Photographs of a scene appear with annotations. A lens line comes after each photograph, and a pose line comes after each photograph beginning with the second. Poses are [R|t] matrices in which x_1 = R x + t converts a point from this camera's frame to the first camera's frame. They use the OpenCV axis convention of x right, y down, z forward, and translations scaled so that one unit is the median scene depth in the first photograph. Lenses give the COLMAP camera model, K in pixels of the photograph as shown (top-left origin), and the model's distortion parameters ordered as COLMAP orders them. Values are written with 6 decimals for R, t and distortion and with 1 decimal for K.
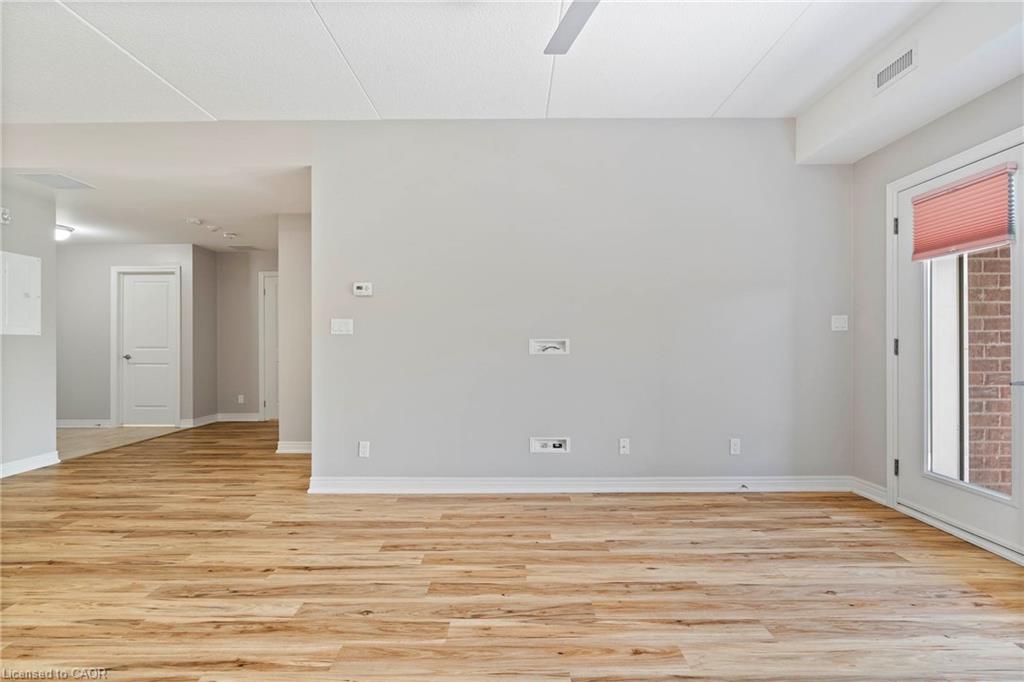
lens RADIAL K [[466.7, 0, 510.9], [0, 466.7, 342.4], [0, 0, 1]] dist [-0.002146, 0.001090]
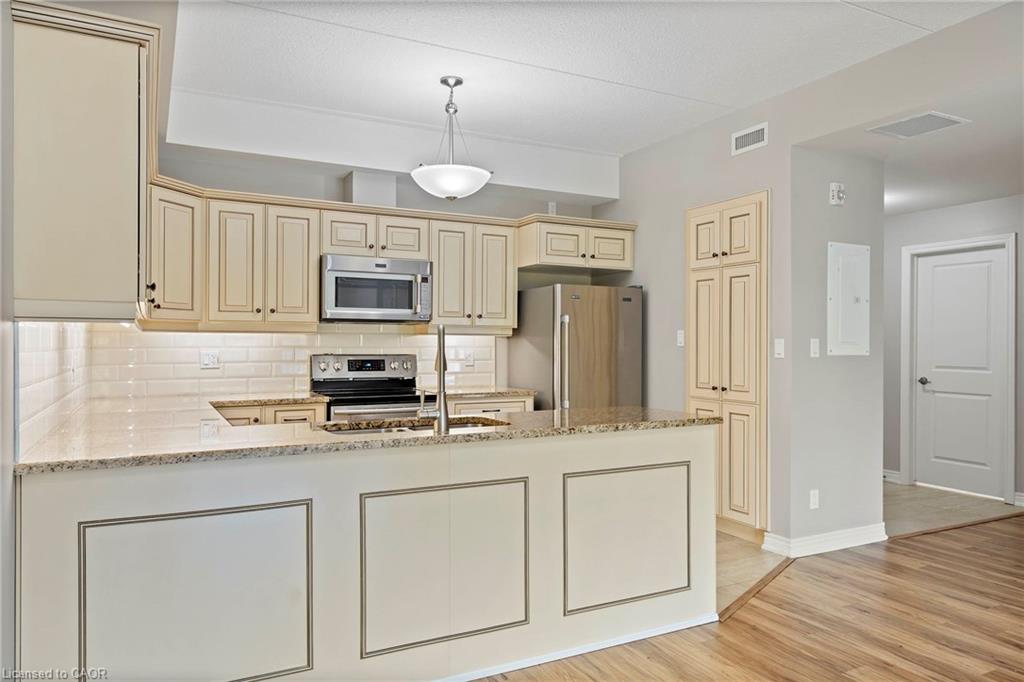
lens RADIAL K [[694.1, 0, 512.0], [0, 694.1, 341.0], [0, 0, 1]] dist [0.008350, 0.003552]
pose [[0.469076, 0.000895, -0.883157, -0.502835], [-0.003212, 0.999995, -0.000693, -0.052159], [0.883152, 0.003162, 0.469077, 0.044284]]
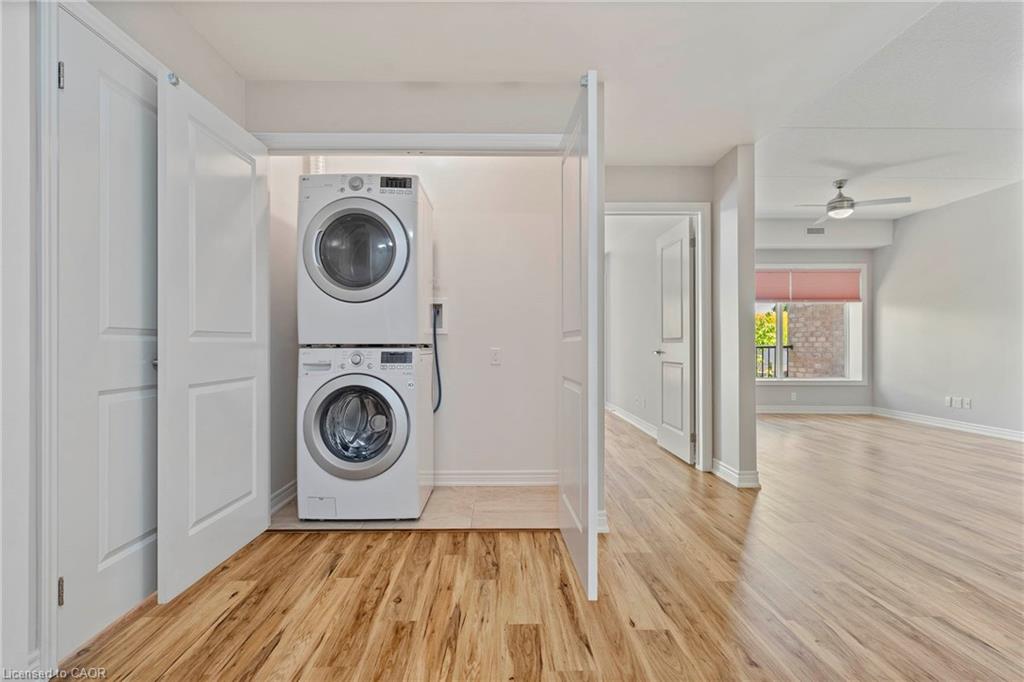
lens RADIAL K [[526.0, 0, 505.2], [0, 526.0, 342.5], [0, 0, 1]] dist [0.002664, 0.000657]
pose [[-0.018628, 0.008765, 0.999788, -1.874708], [-0.000335, 0.999961, -0.008773, 0.043642], [-0.999826, -0.000498, -0.018625, 1.921617]]
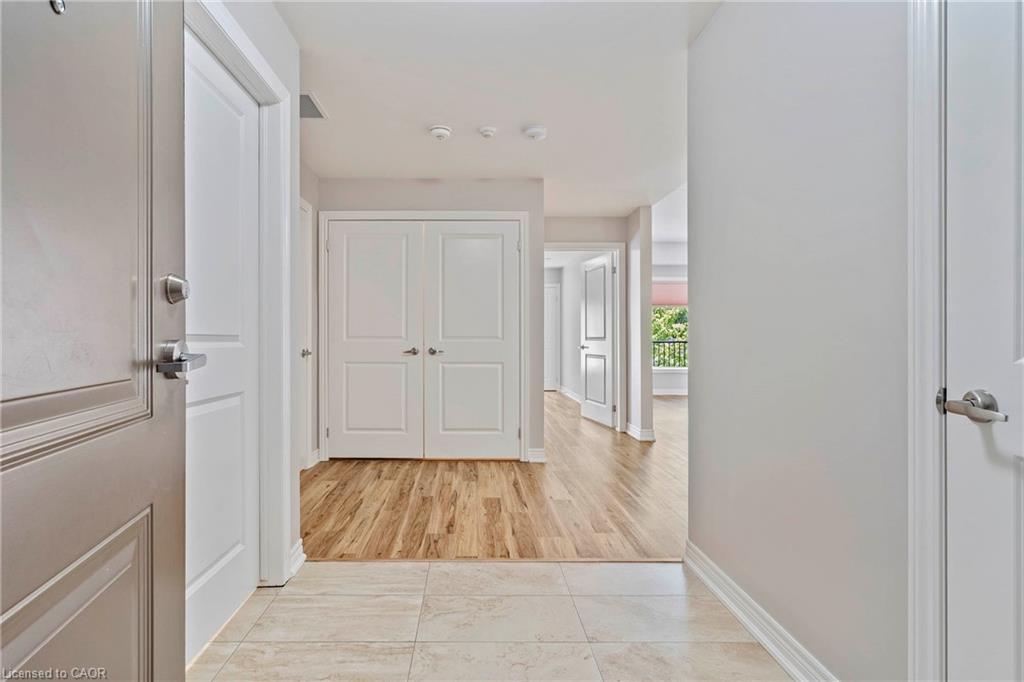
lens RADIAL K [[489.4, 0, 473.5], [0, 489.4, 337.8], [0, 0, 1]] dist [-0.001159, 0.000193]
pose [[-0.007648, 0.003962, 0.999963, -2.356952], [-0.003292, 0.999987, -0.003988, 0.027200], [-0.999965, -0.003323, -0.007635, 1.938662]]
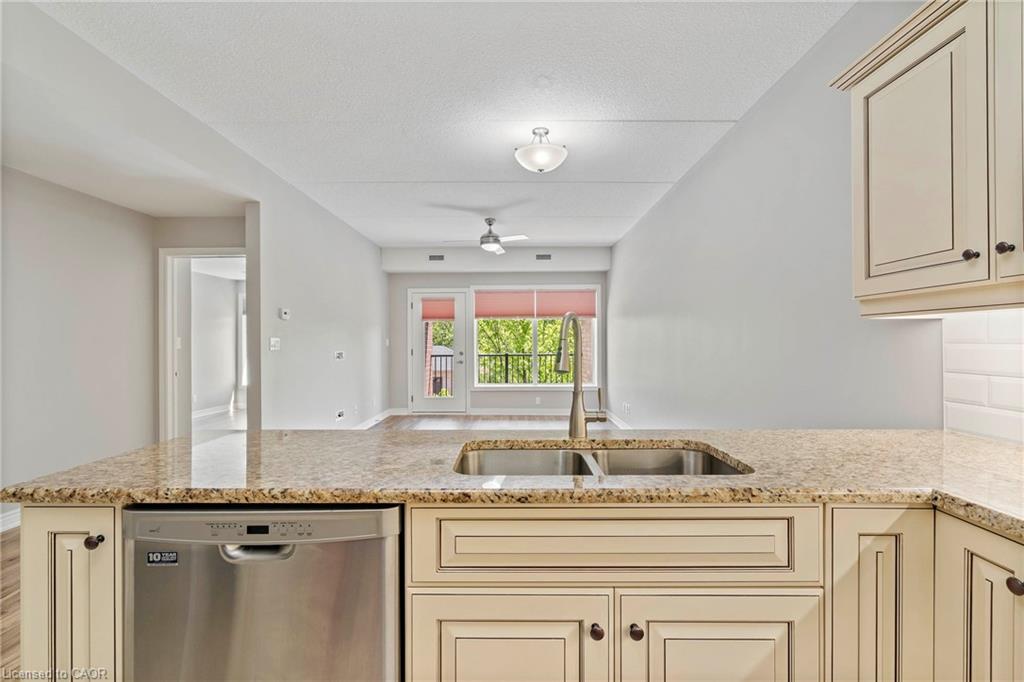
lens RADIAL K [[466.7, 0, 510.9], [0, 466.7, 342.4], [0, 0, 1]] dist [-0.002146, 0.001090]
pose [[0.002879, 0.003039, 0.999991, -1.957734], [0.003505, 0.999989, -0.003049, -0.040150], [-0.999990, 0.003513, 0.002869, 0.485583]]
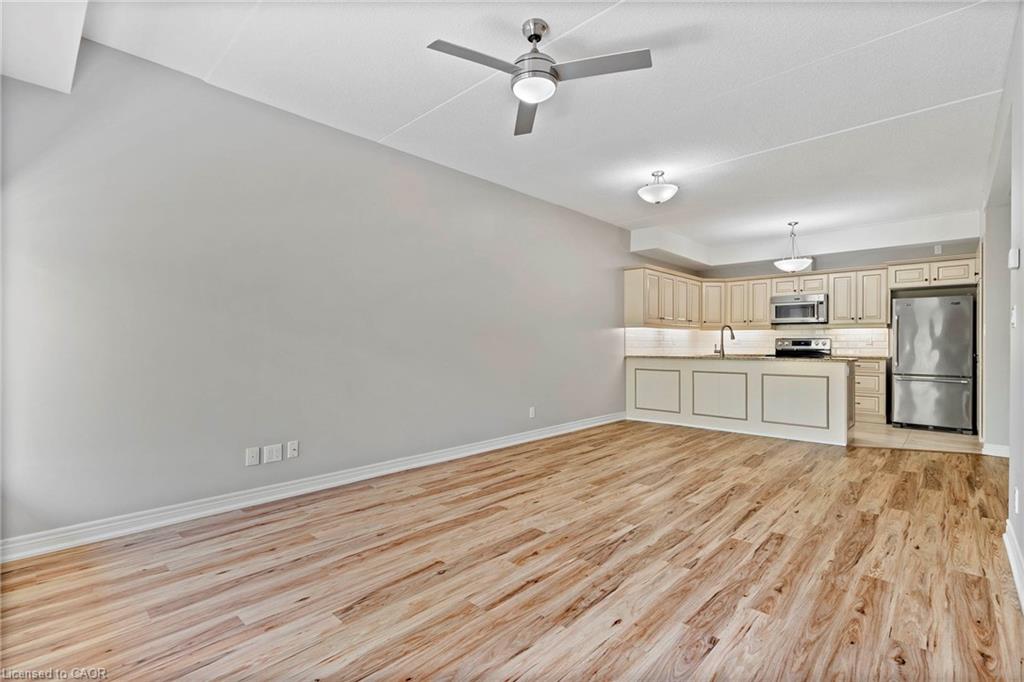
lens RADIAL K [[466.7, 0, 510.9], [0, 466.7, 342.4], [0, 0, 1]] dist [-0.002146, 0.001090]
pose [[-0.683380, -0.000053, -0.730063, 0.828570], [0.000817, 0.999999, -0.000837, 0.006114], [0.730062, -0.001168, -0.683379, 1.160981]]
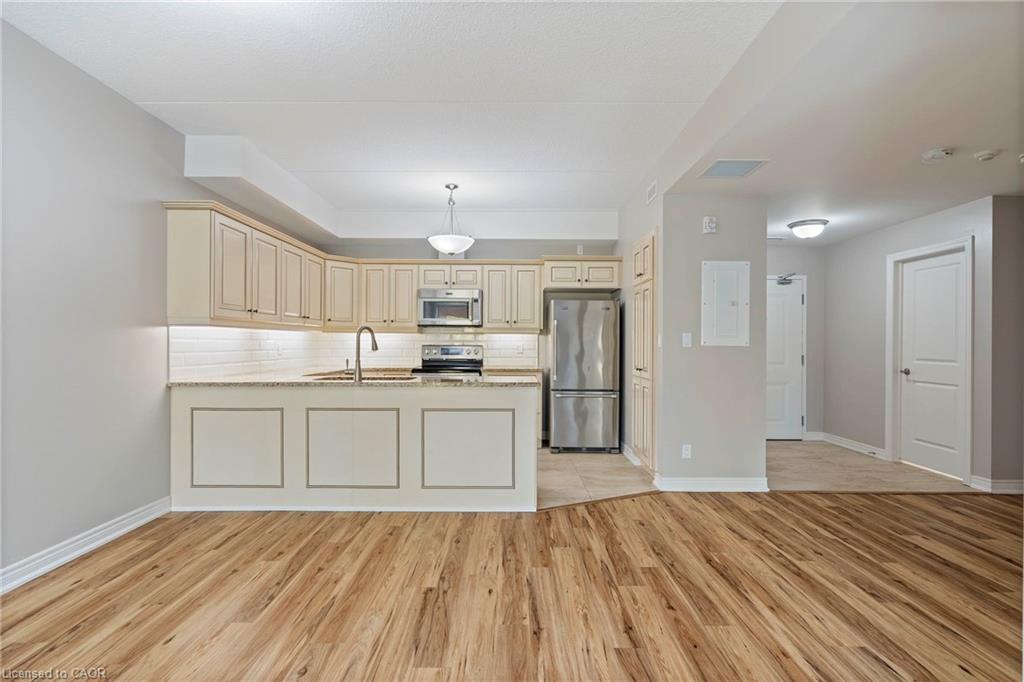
lens RADIAL K [[476.9, 0, 512.1], [0, 476.9, 343.5], [0, 0, 1]] dist [-0.000213, 0.000802]
pose [[0.006973, 0.003717, -0.999969, -0.125342], [-0.003425, 0.999987, 0.003693, -0.033847], [0.999970, 0.003399, 0.006985, 0.805832]]
